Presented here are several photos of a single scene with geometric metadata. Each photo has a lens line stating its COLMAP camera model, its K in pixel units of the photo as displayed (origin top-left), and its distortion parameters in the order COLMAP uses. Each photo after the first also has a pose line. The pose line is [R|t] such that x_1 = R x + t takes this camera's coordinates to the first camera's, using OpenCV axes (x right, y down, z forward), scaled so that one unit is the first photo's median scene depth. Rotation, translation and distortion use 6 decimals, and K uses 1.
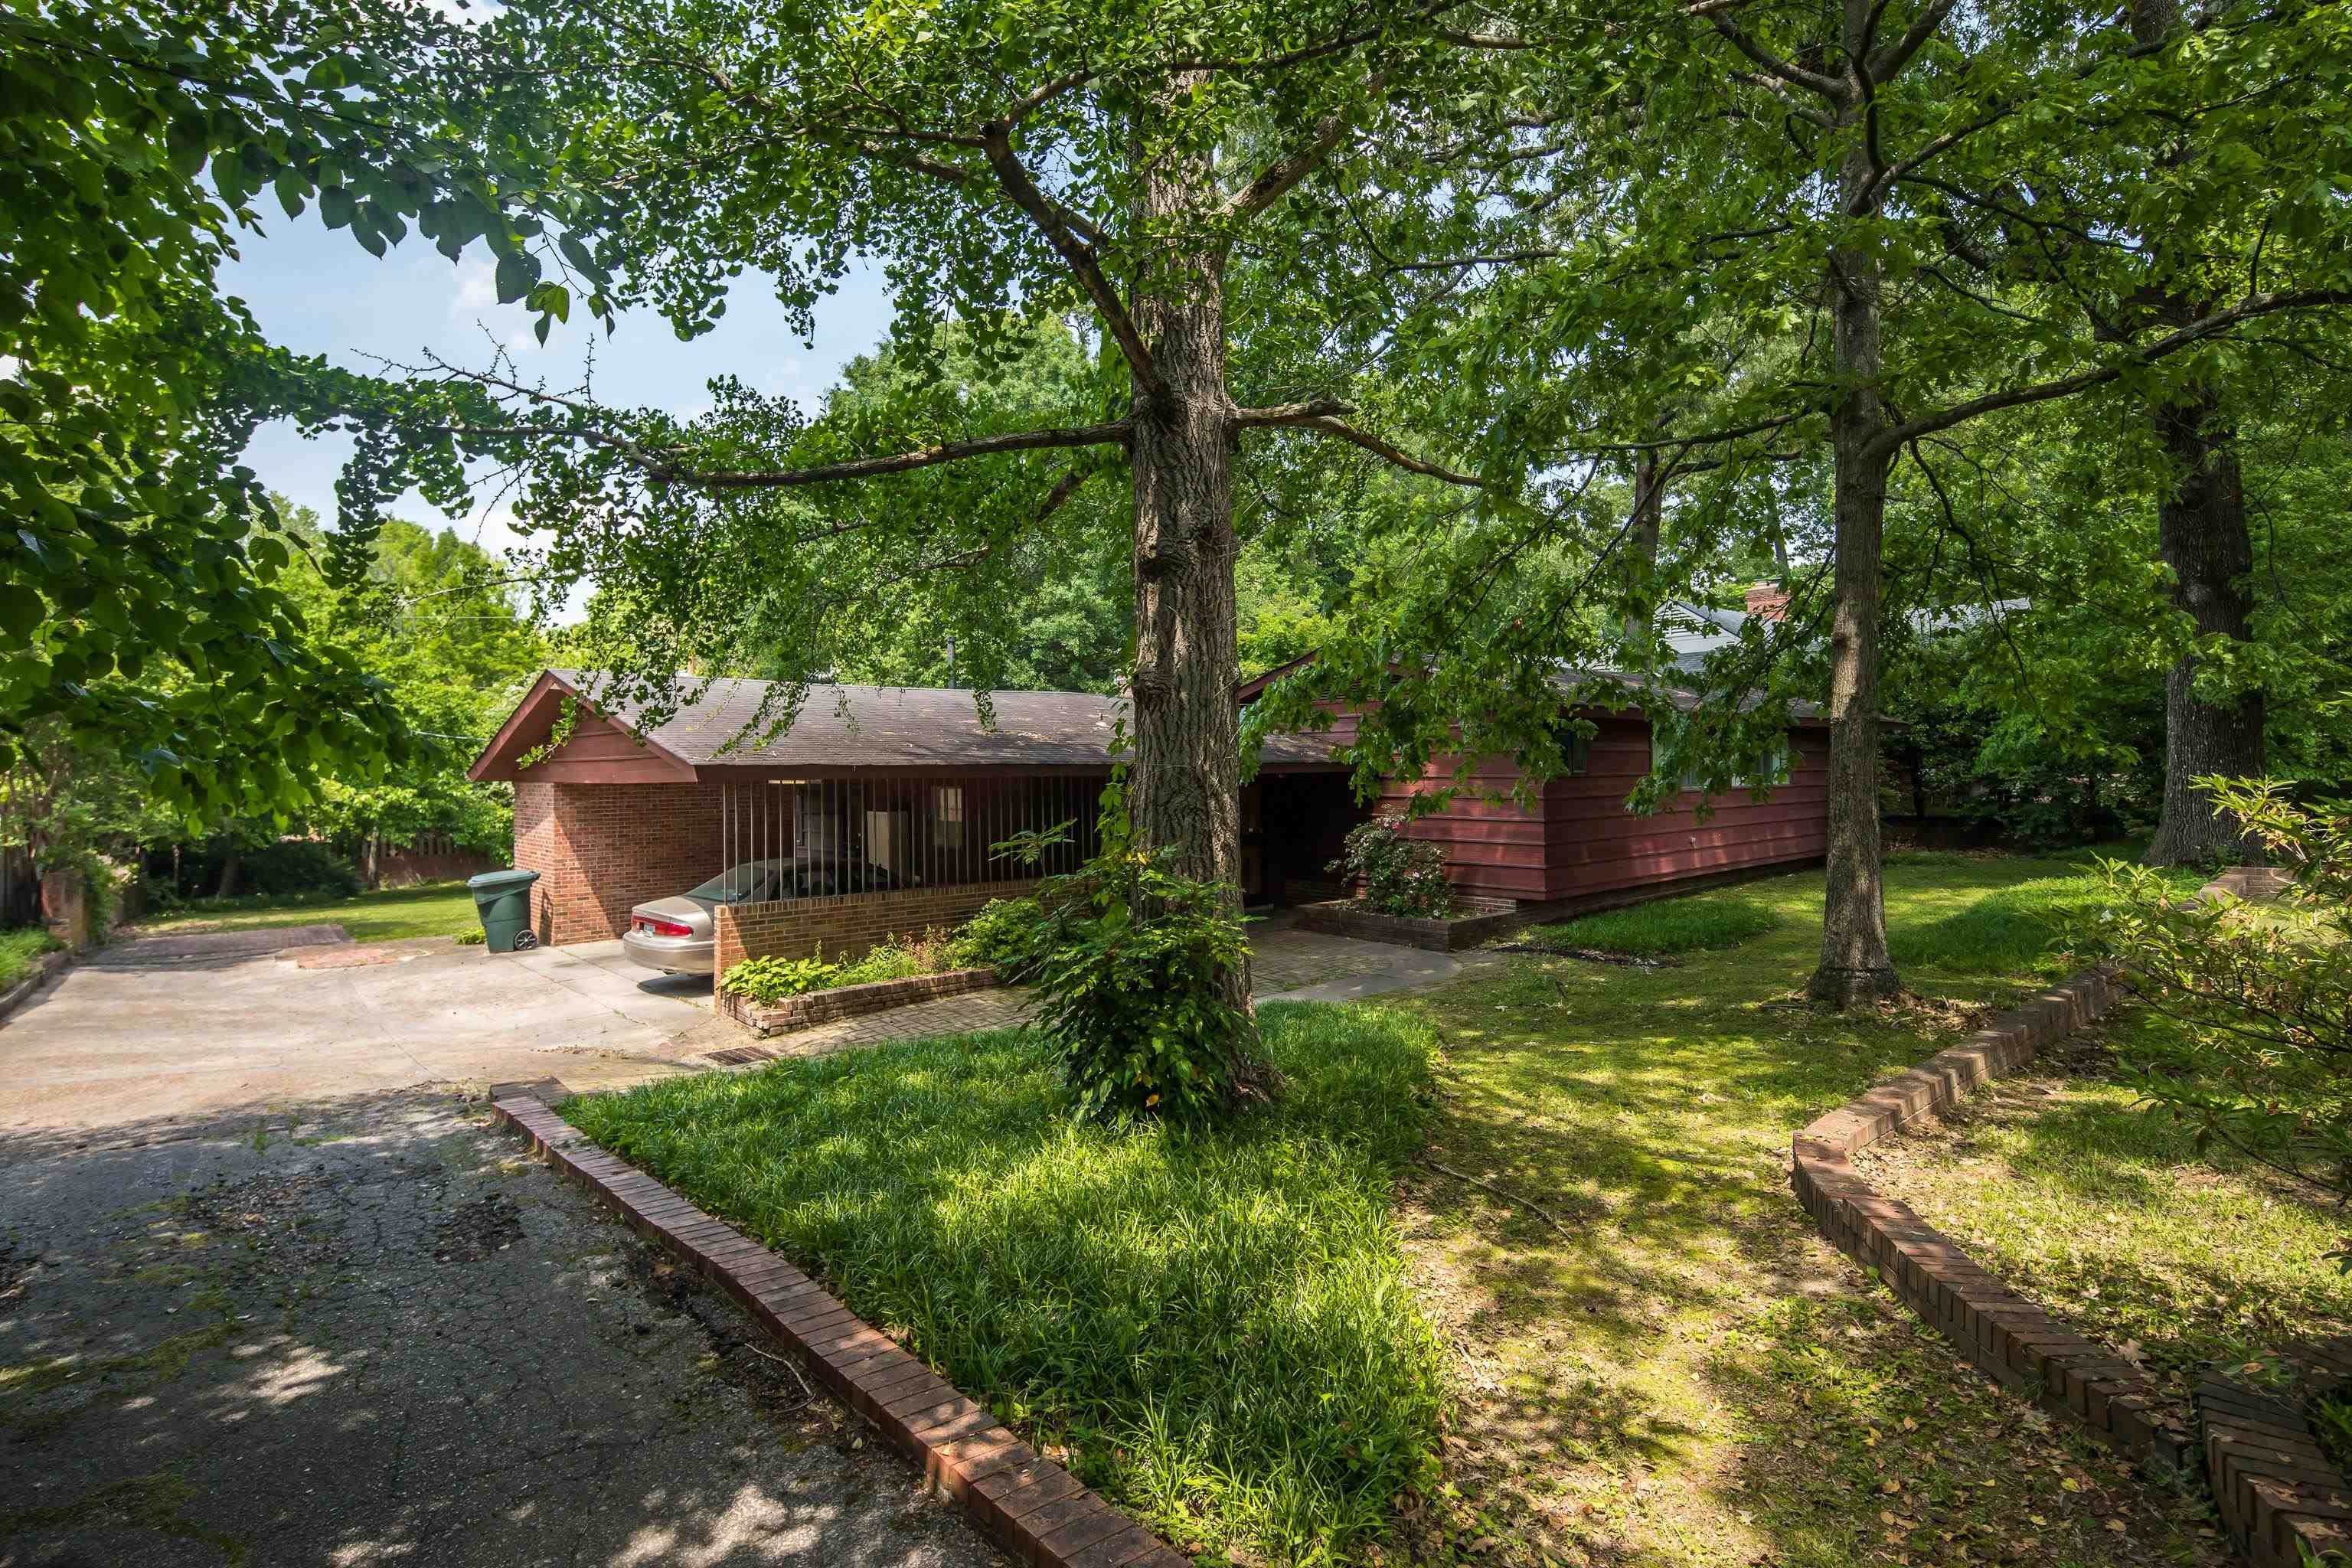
lens RADIAL K [[1145.3, 0, 1177.5], [0, 1145.3, 787.4], [0, 0, 1]] dist [0.000500, -0.002854]
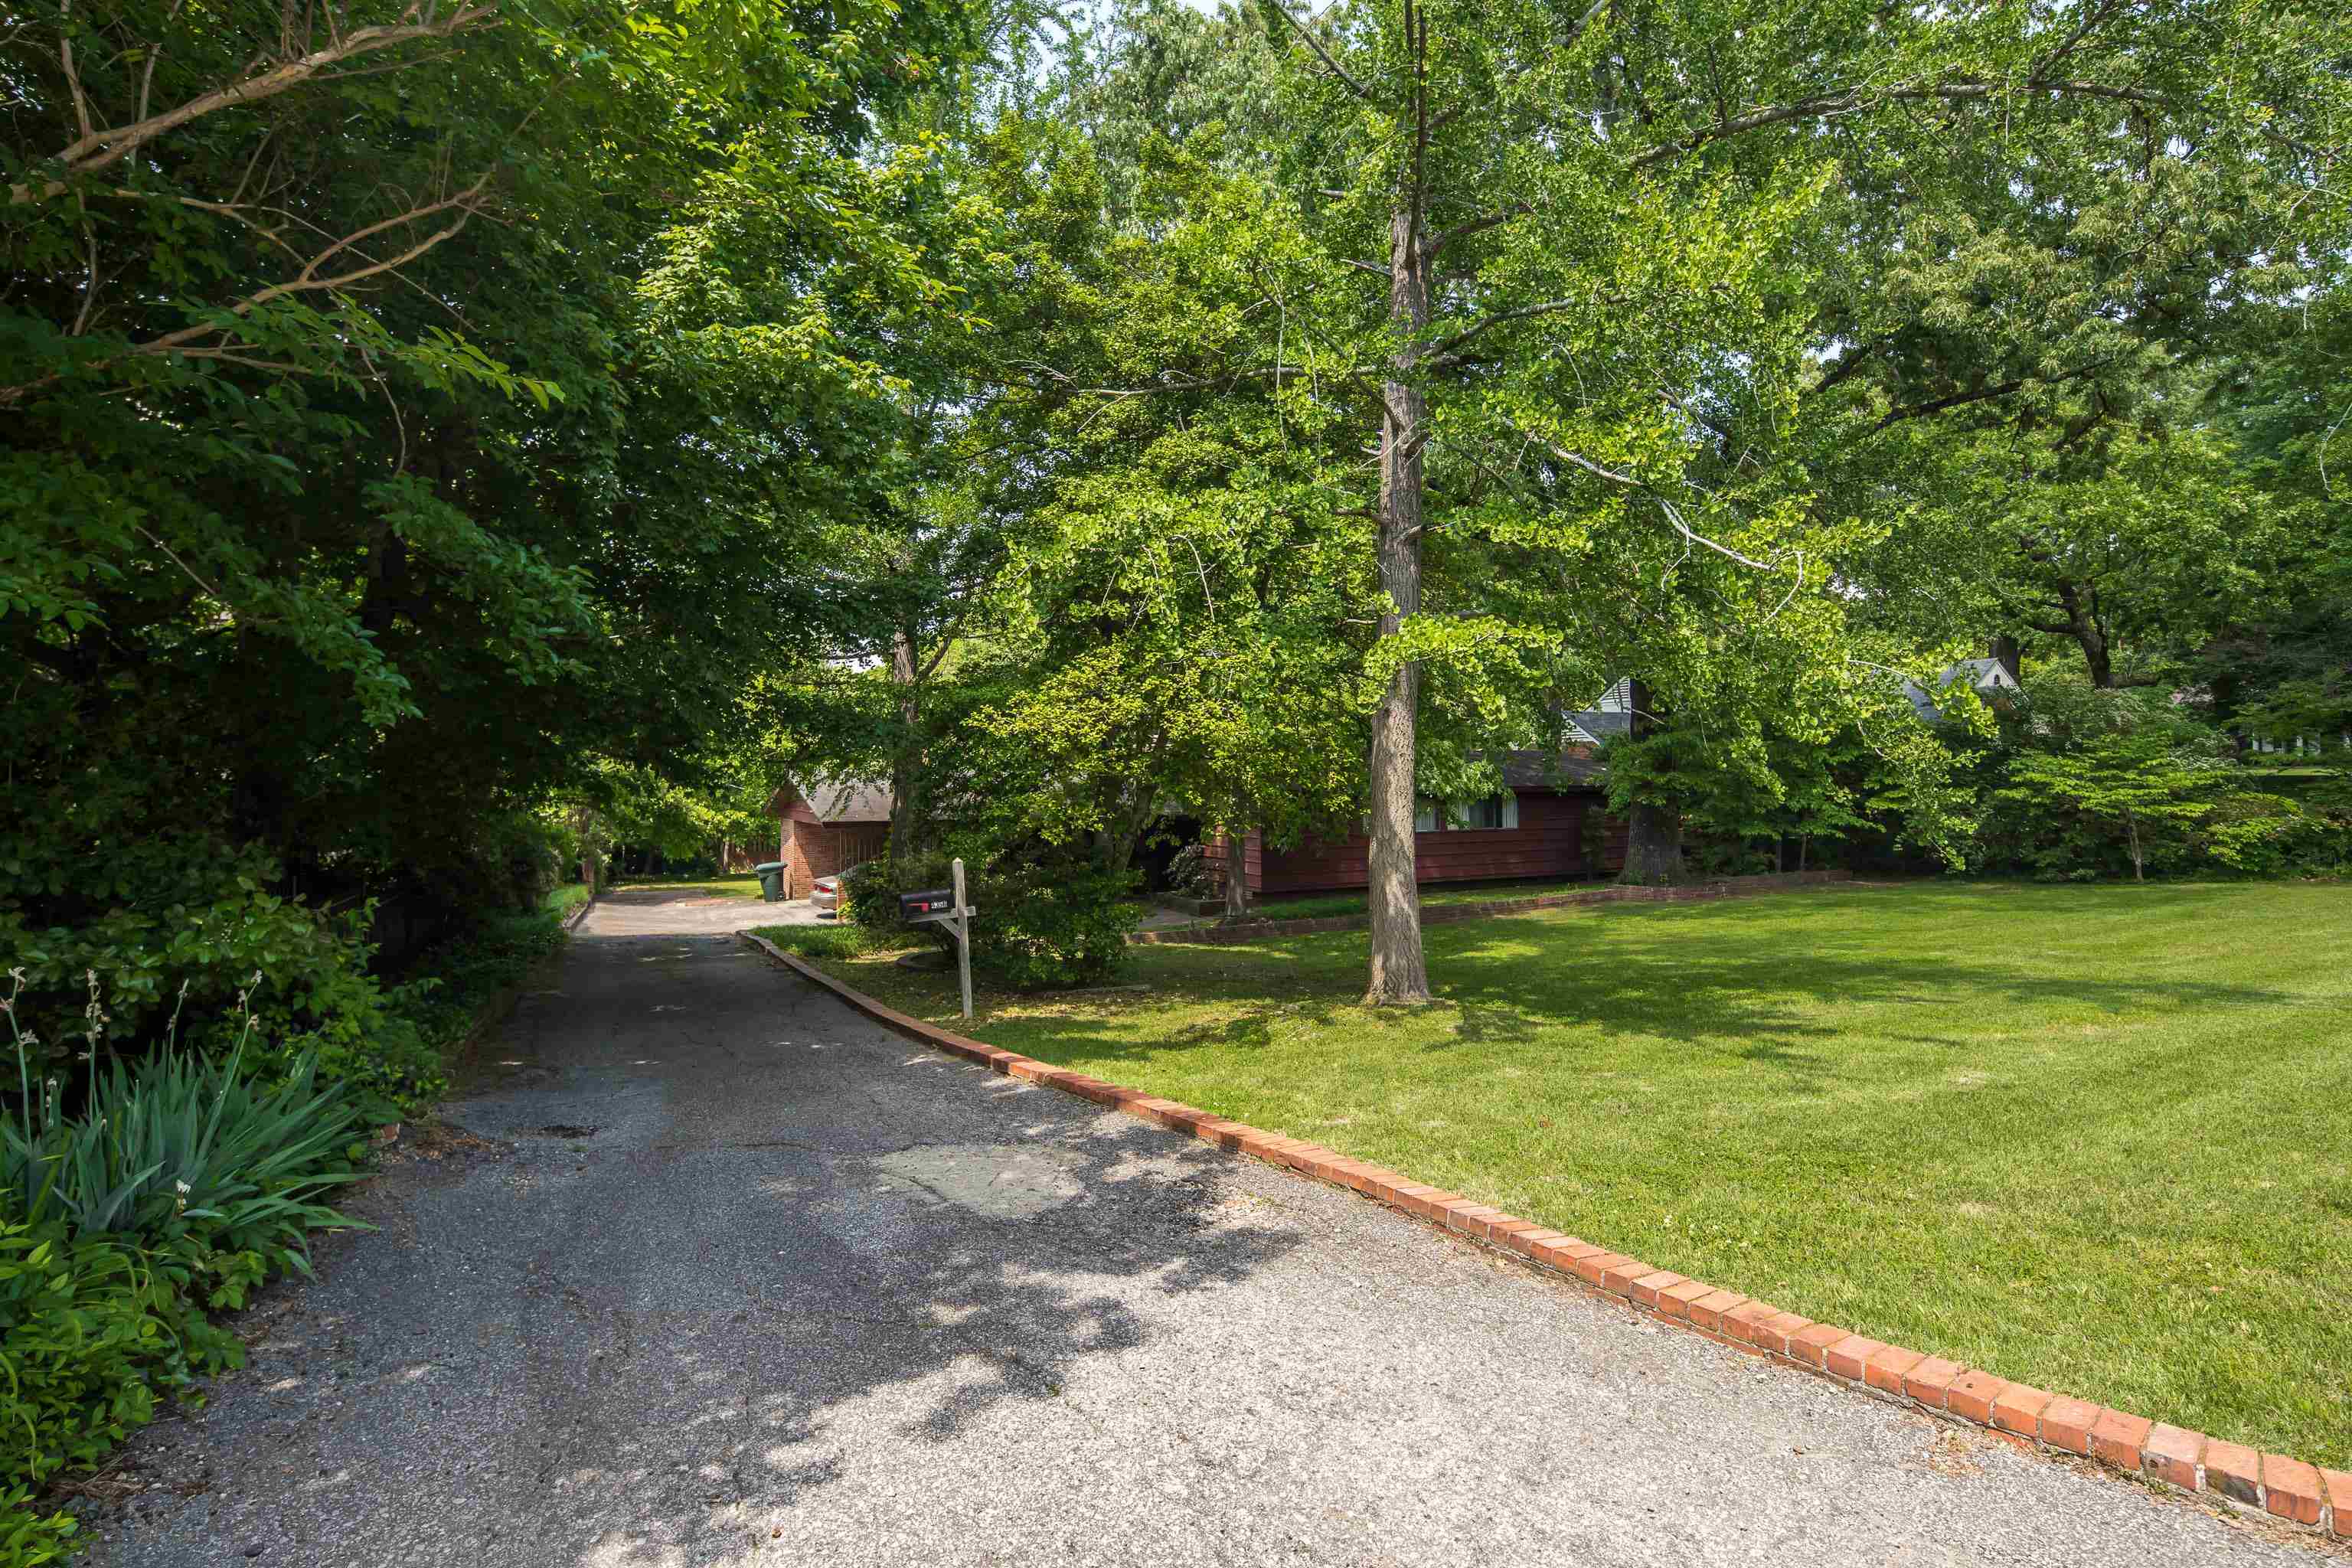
lens RADIAL K [[1145.3, 0, 1173.4], [0, 1145.3, 783.4], [0, 0, 1]] dist [0.000500, -0.002854]
pose [[0.968299, 0.008125, -0.249663, 0.632959], [-0.010266, 0.999921, -0.007277, -0.062720], [0.249584, 0.009610, 0.968305, -0.827907]]
